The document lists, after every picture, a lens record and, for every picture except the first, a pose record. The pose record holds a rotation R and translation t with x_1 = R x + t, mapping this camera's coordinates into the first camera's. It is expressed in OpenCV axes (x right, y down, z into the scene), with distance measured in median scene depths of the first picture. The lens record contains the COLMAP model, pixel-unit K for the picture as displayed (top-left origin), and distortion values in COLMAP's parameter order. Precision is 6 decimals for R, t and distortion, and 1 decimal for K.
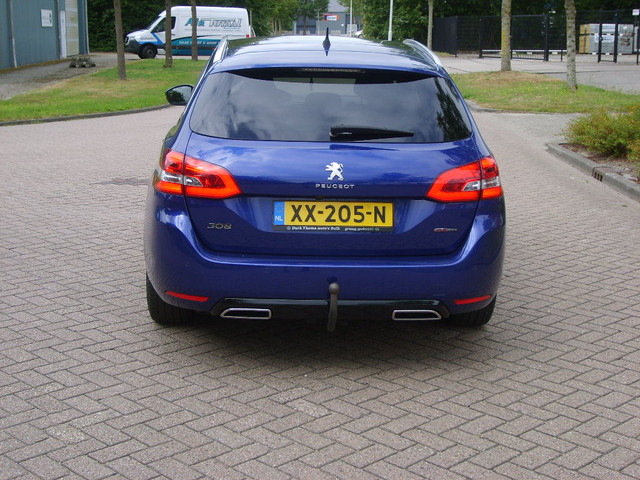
lens RADIAL K [[989.1, 0, 320.0], [0, 989.1, 240.0], [0, 0, 1]] dist [-0.067232, -0.004932]
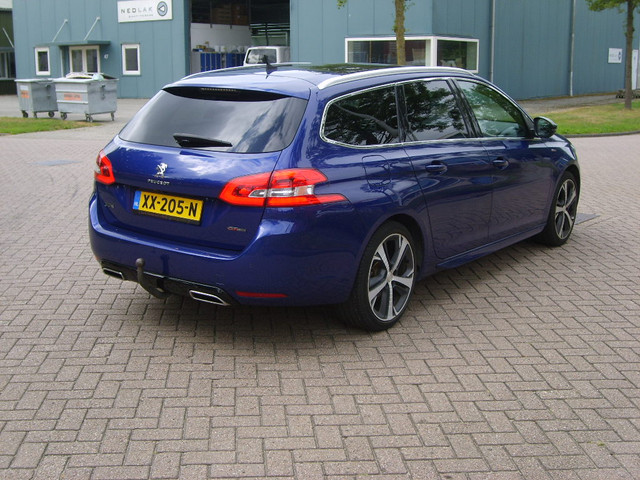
lens RADIAL K [[828.8, 0, 320.0], [0, 828.8, 240.0], [0, 0, 1]] dist [-0.105120, -0.011802]
pose [[0.776101, 0.128260, -0.617427, 0.804692], [-0.128790, 0.990699, 0.043912, -0.053000], [0.617317, 0.045438, 0.785402, 0.309437]]
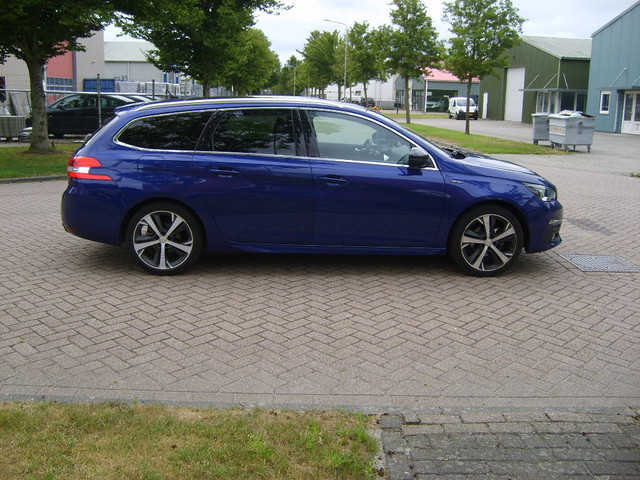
lens RADIAL K [[666.5, 0, 320.0], [0, 666.5, 240.0], [0, 0, 1]] dist [-0.074094, -0.005193]
pose [[0.011578, 0.205817, -0.978522, 1.455384], [-0.228718, 0.953189, 0.197783, -0.286898], [0.973424, 0.221516, 0.058110, 1.417932]]
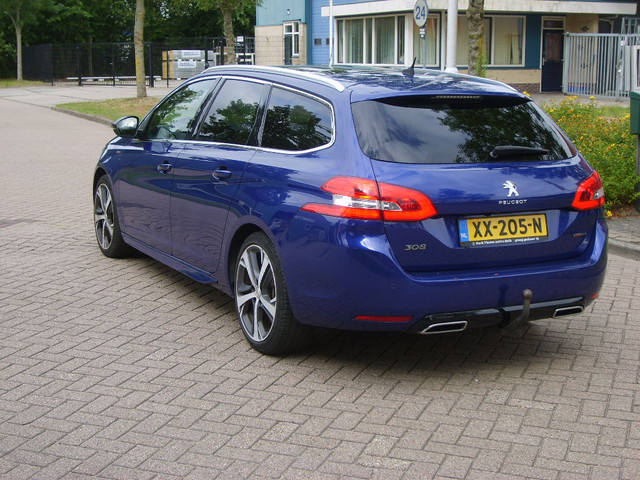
lens RADIAL K [[989.1, 0, 320.0], [0, 989.1, 240.0], [0, 0, 1]] dist [-0.067232, -0.004932]
pose [[0.904204, -0.077229, 0.420060, -0.629701], [0.088258, 0.996074, -0.006850, -0.023365], [-0.417882, 0.043267, 0.907470, 0.094550]]
